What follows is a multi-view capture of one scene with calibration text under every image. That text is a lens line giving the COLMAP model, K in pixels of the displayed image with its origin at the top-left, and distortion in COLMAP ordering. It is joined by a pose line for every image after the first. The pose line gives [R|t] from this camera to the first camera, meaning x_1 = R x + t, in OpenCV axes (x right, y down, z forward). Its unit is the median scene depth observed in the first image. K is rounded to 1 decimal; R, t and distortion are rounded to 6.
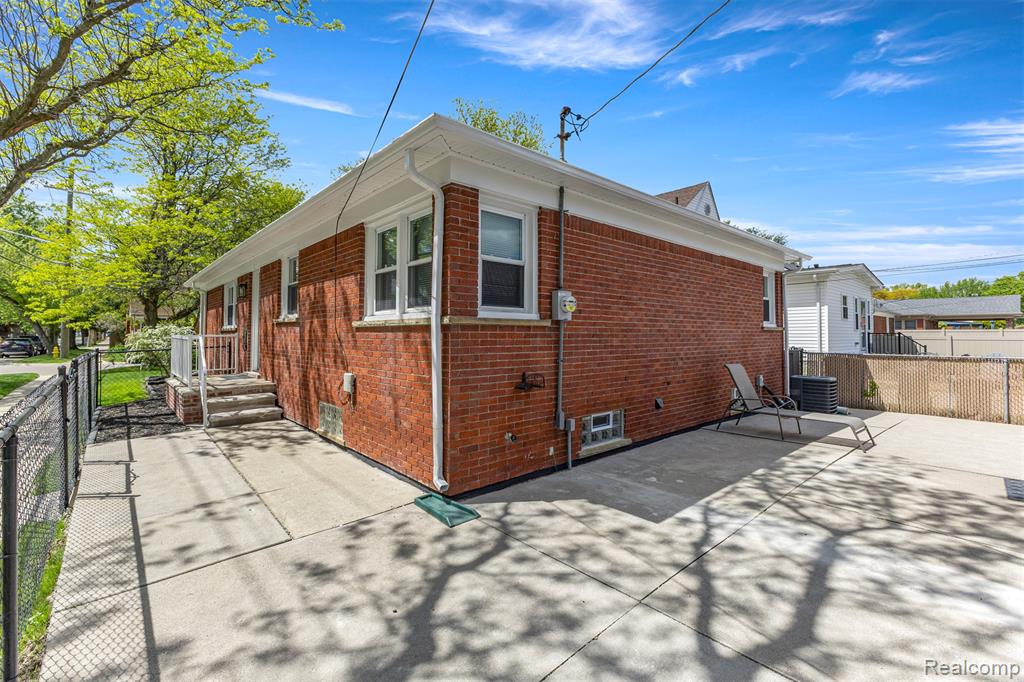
lens RADIAL K [[450.8, 0, 513.3], [0, 450.8, 321.9], [0, 0, 1]] dist [0.001046, 0.000068]
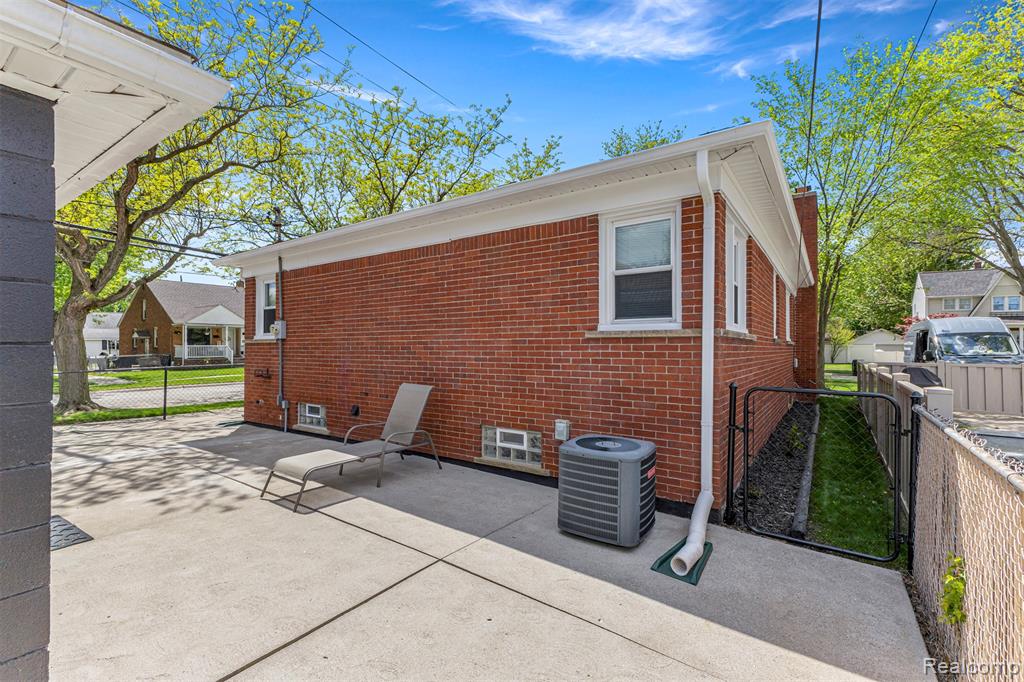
lens RADIAL K [[453.0, 0, 512.0], [0, 453.0, 341.0], [0, 0, 1]] dist [0.034125, 0.000067]
pose [[0.228186, -0.009881, -0.973567, 1.737493], [0.031069, 0.999513, -0.002862, 0.032683], [0.973122, -0.029595, 0.228382, 1.318648]]
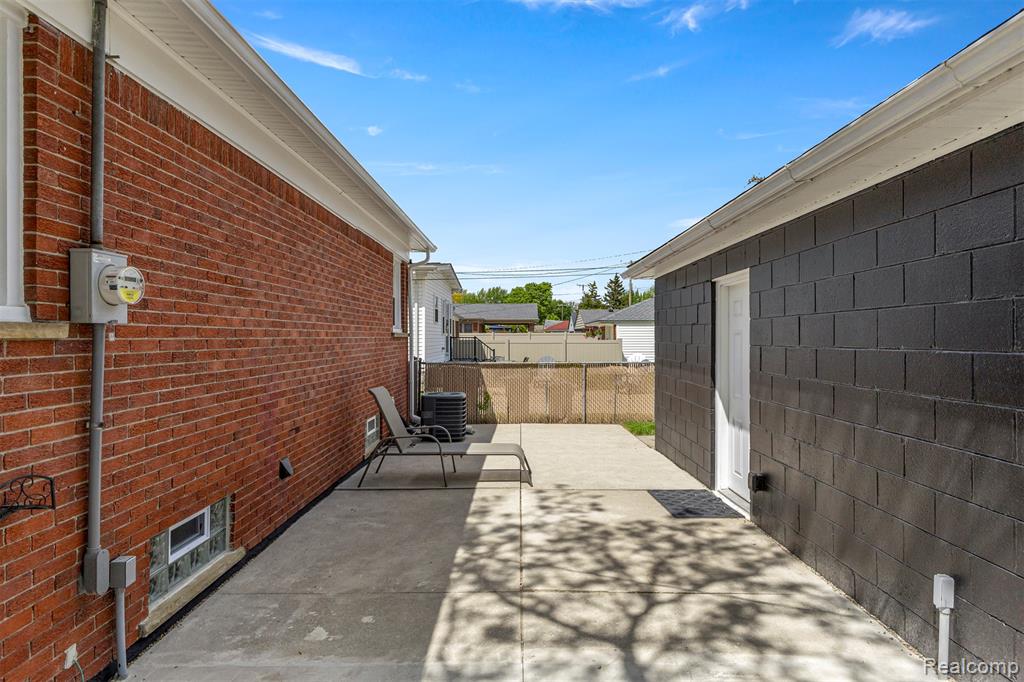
lens RADIAL K [[564.5, 0, 512.6], [0, 564.5, 338.8], [0, 0, 1]] dist [-0.002460, -0.000829]
pose [[0.676234, -0.005882, 0.736664, -0.013772], [-0.017064, 0.999575, 0.023645, -0.007764], [-0.736490, -0.028560, 0.675846, 0.353359]]
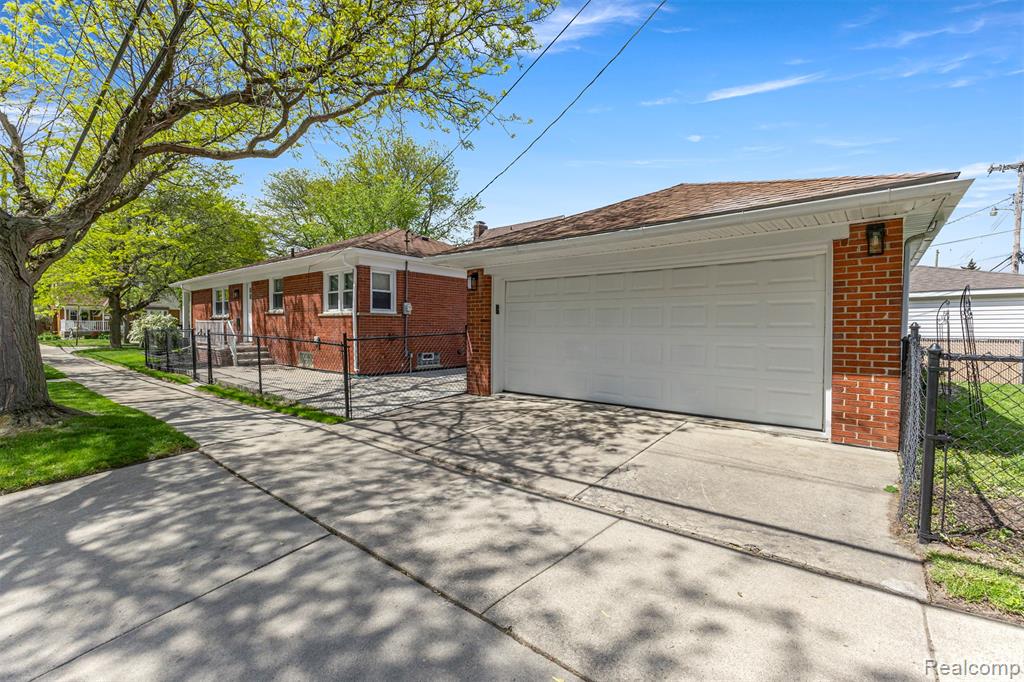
lens RADIAL K [[443.3, 0, 512.0], [0, 443.3, 341.0], [0, 0, 1]] dist [0.002012, 0.000131]
pose [[0.989274, 0.001313, 0.146068, 0.302628], [-0.009881, 0.998271, 0.057949, -0.003791], [-0.145739, -0.058771, 0.987576, -1.435643]]
